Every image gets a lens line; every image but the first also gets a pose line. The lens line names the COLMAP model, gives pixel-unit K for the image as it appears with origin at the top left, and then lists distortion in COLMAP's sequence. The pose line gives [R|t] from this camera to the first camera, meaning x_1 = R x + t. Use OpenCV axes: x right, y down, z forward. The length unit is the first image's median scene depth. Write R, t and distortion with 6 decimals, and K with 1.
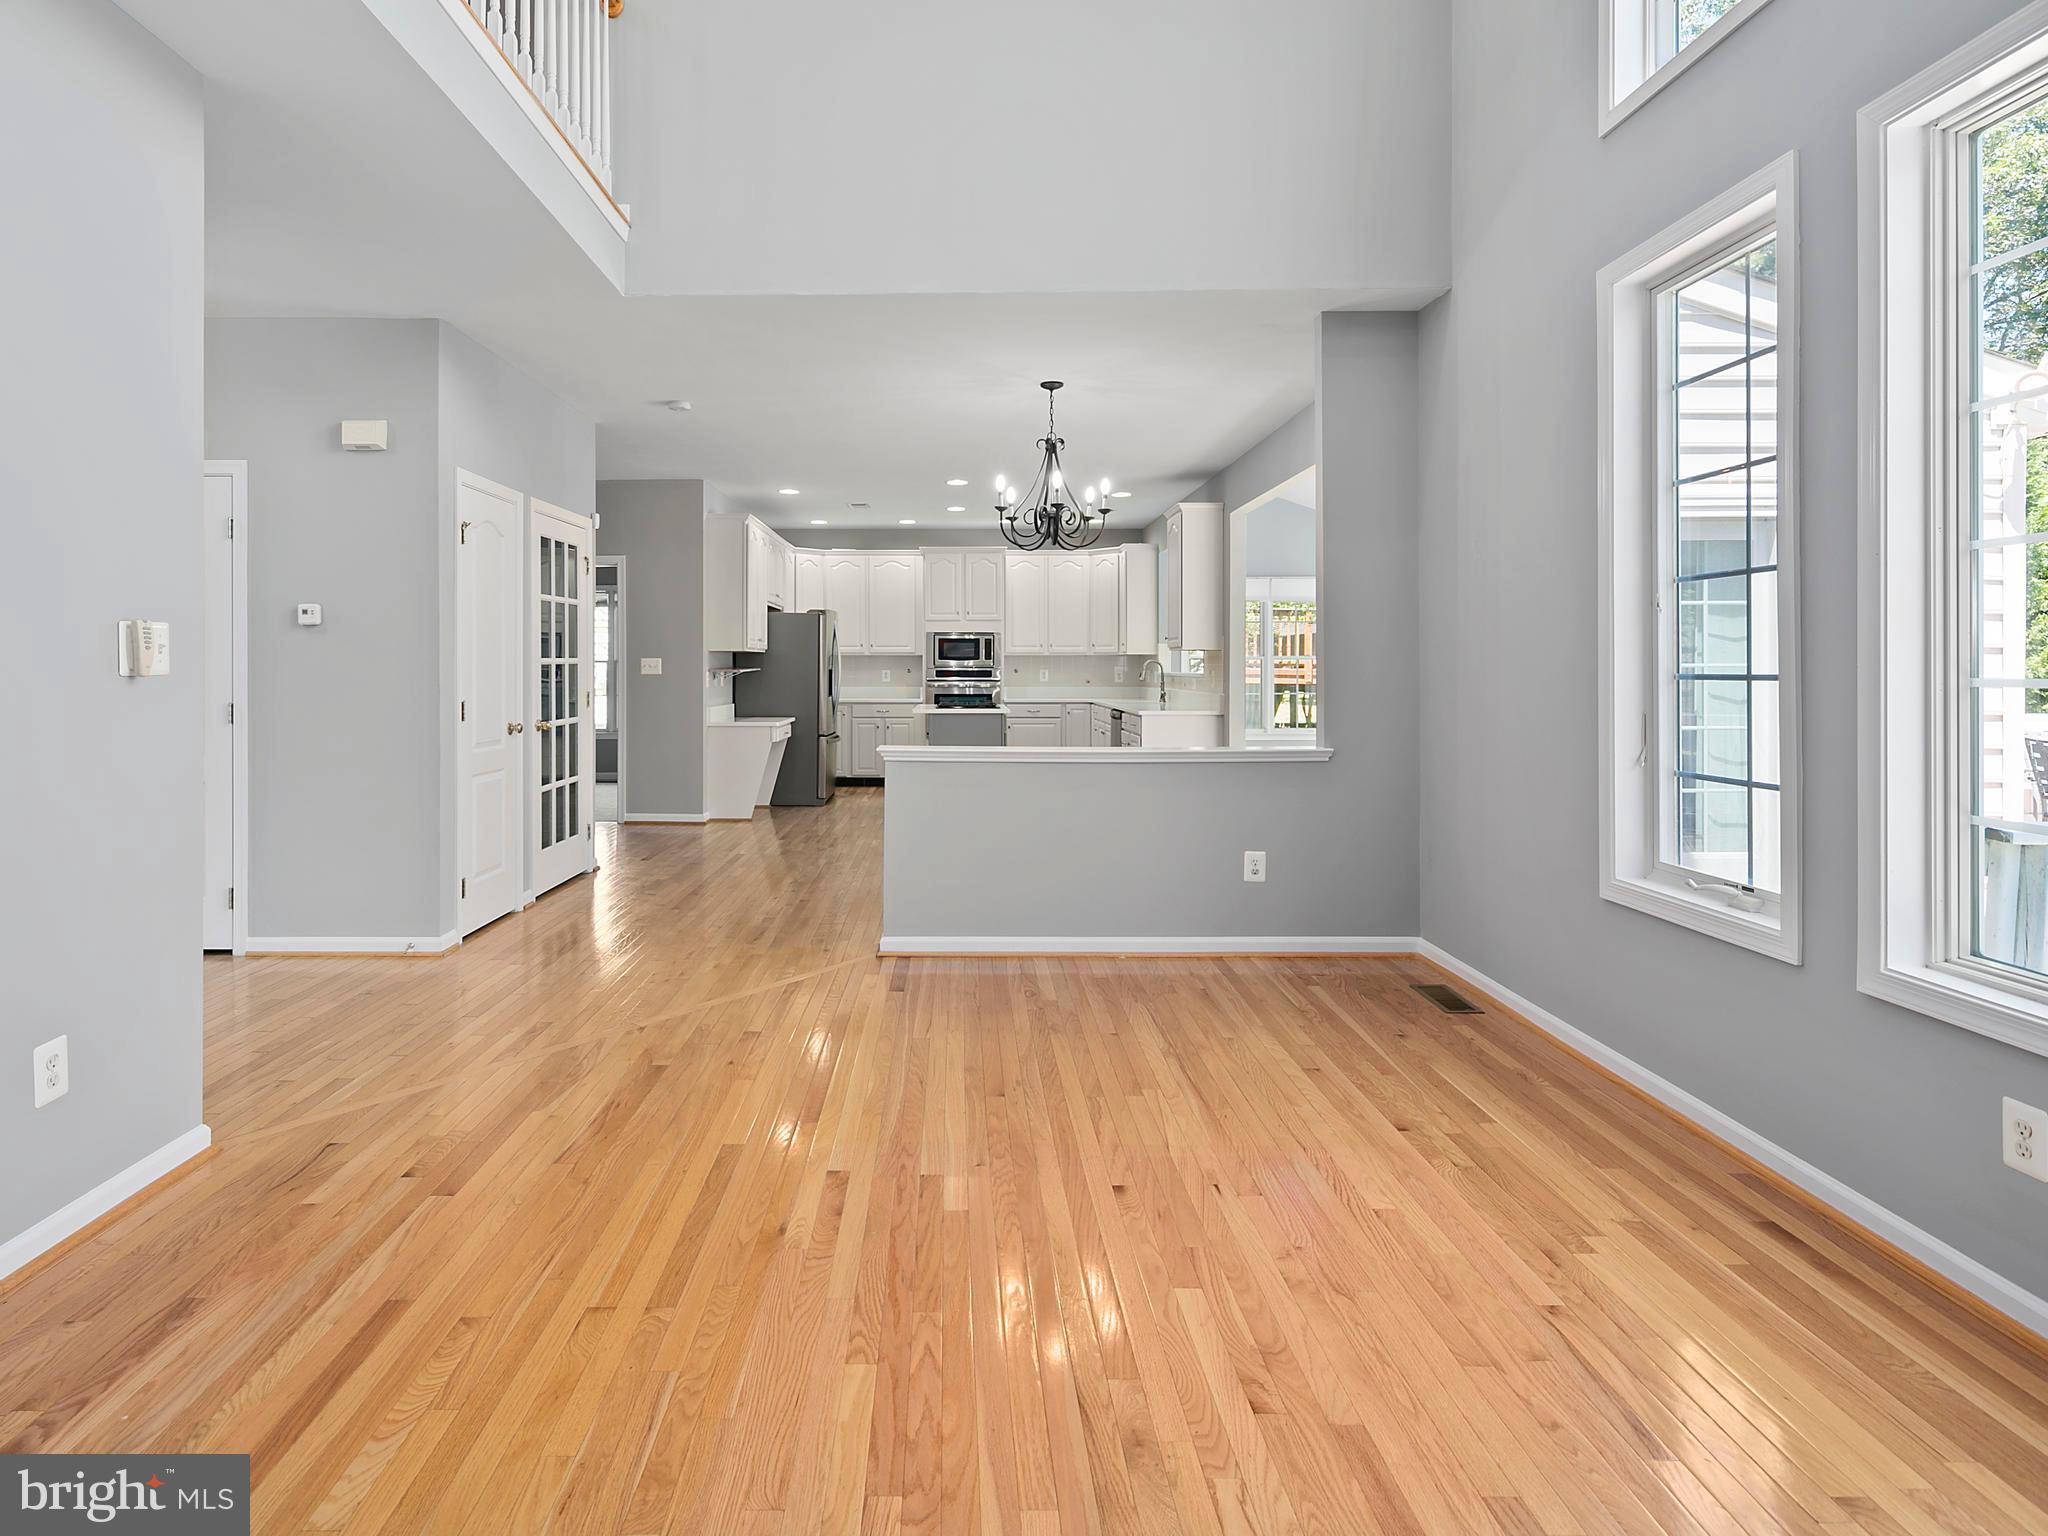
lens RADIAL K [[1110.9, 0, 953.4], [0, 1110.9, 658.3], [0, 0, 1]] dist [0.011213, -0.008102]
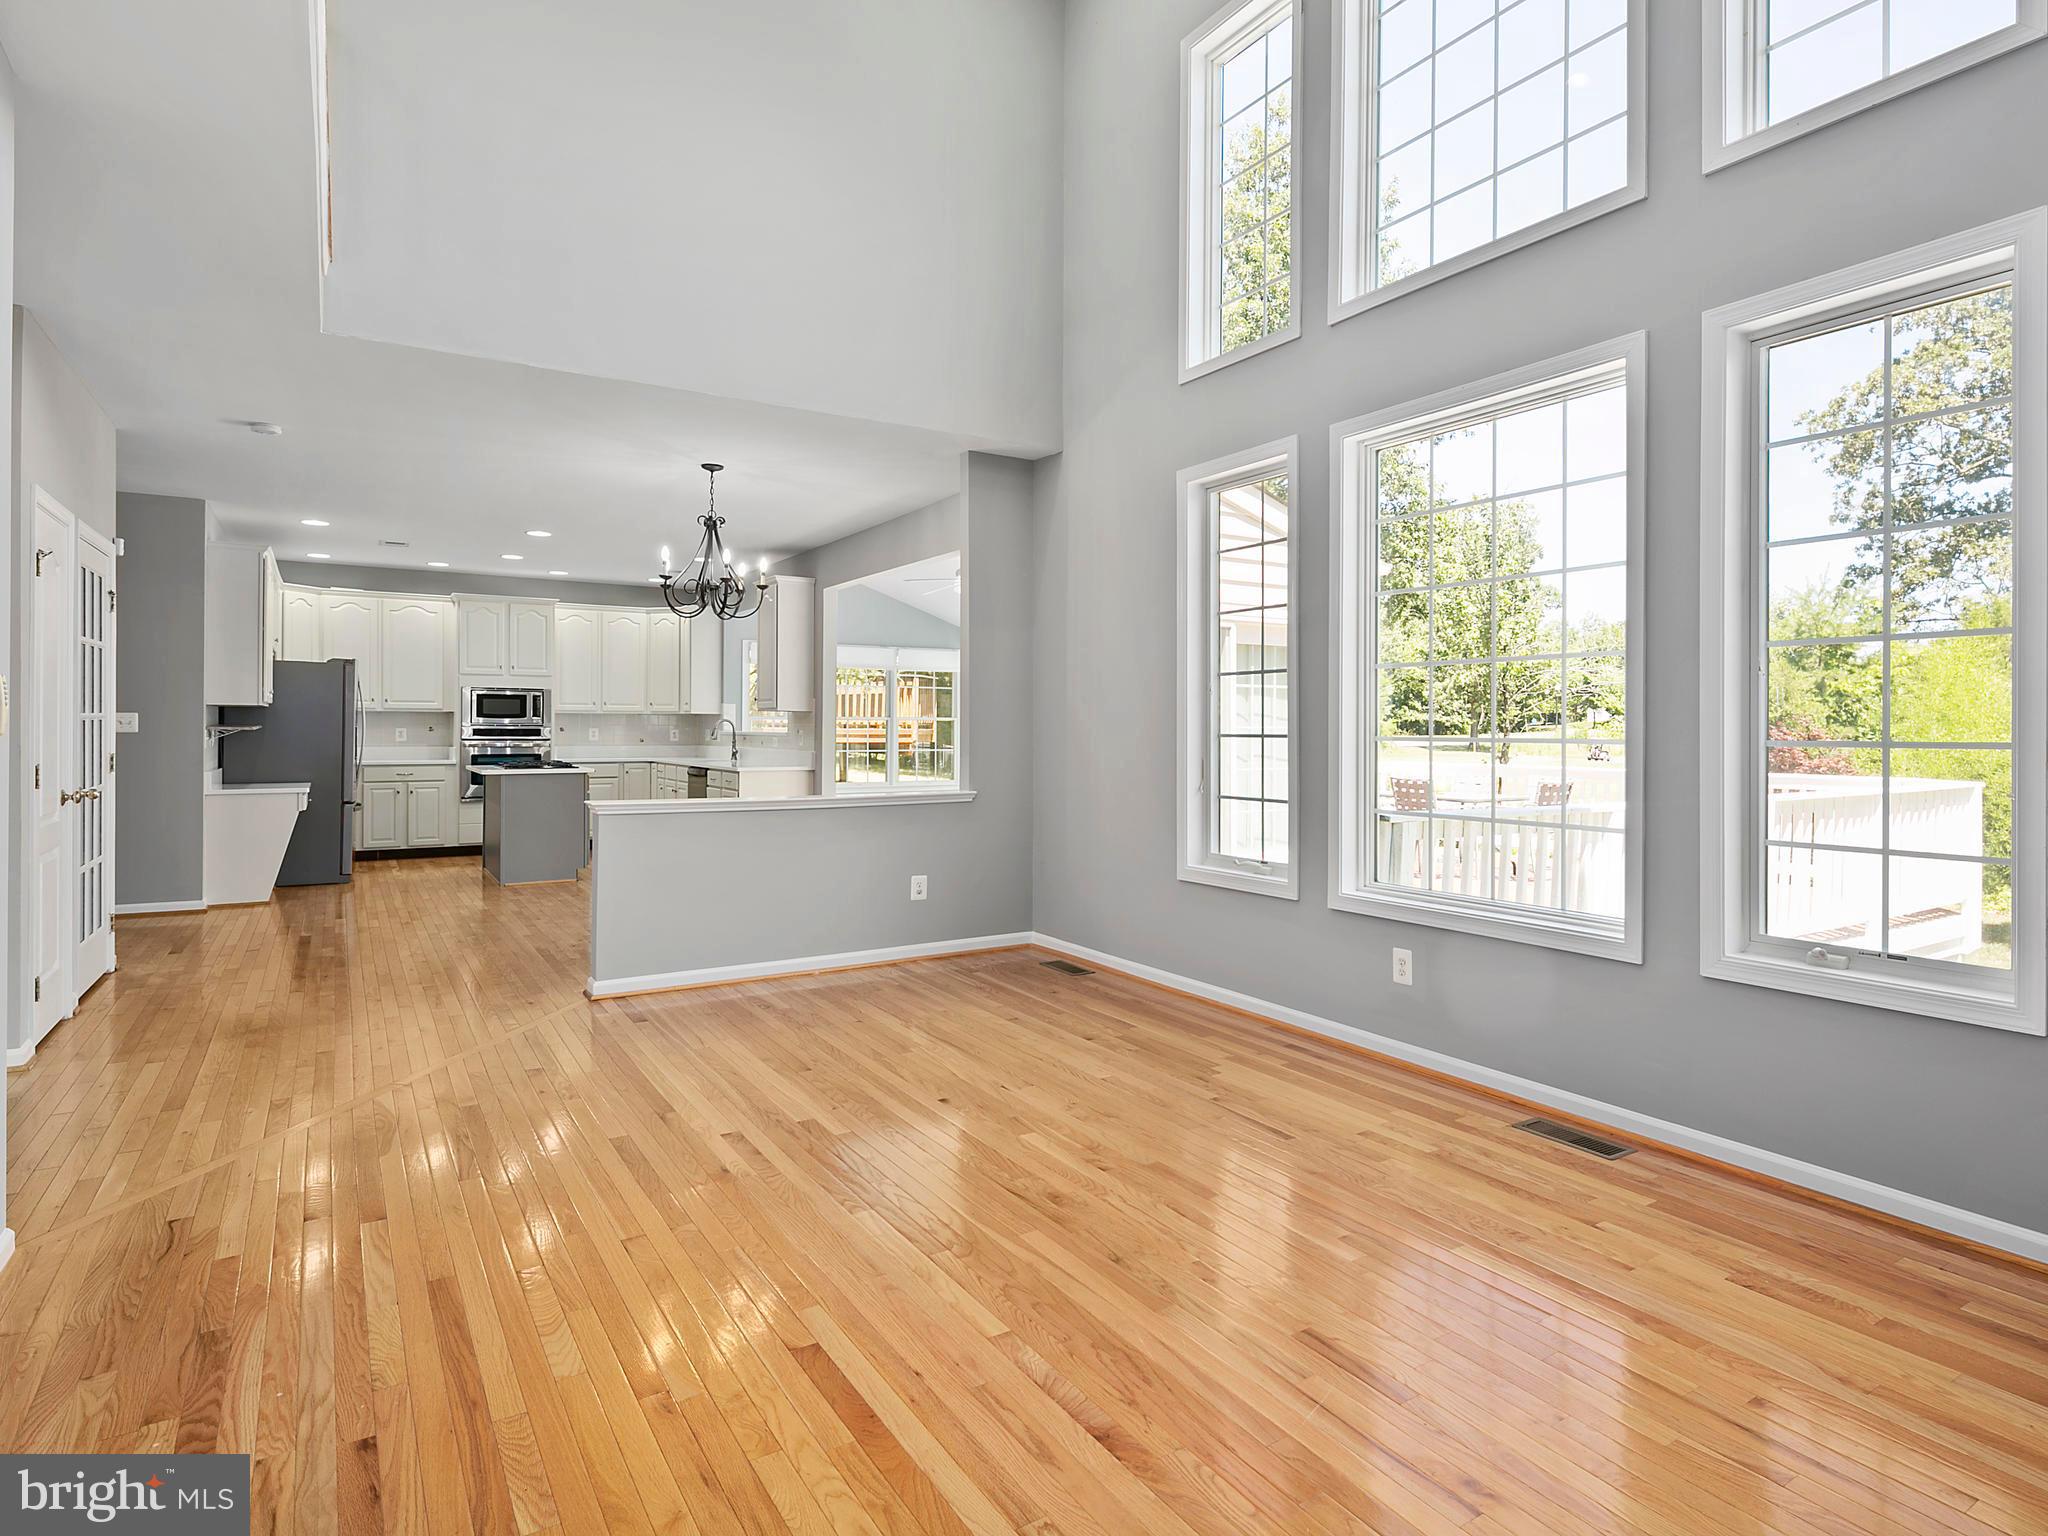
lens RADIAL K [[1128.6, 0, 1109.4], [0, 1128.6, 713.8], [0, 0, 1]] dist [0.003588, -0.000017]
pose [[0.822477, 0.010511, 0.568701, -0.284829], [-0.009152, 0.999944, -0.005246, -0.003183], [-0.568724, -0.000891, 0.822528, -0.167142]]
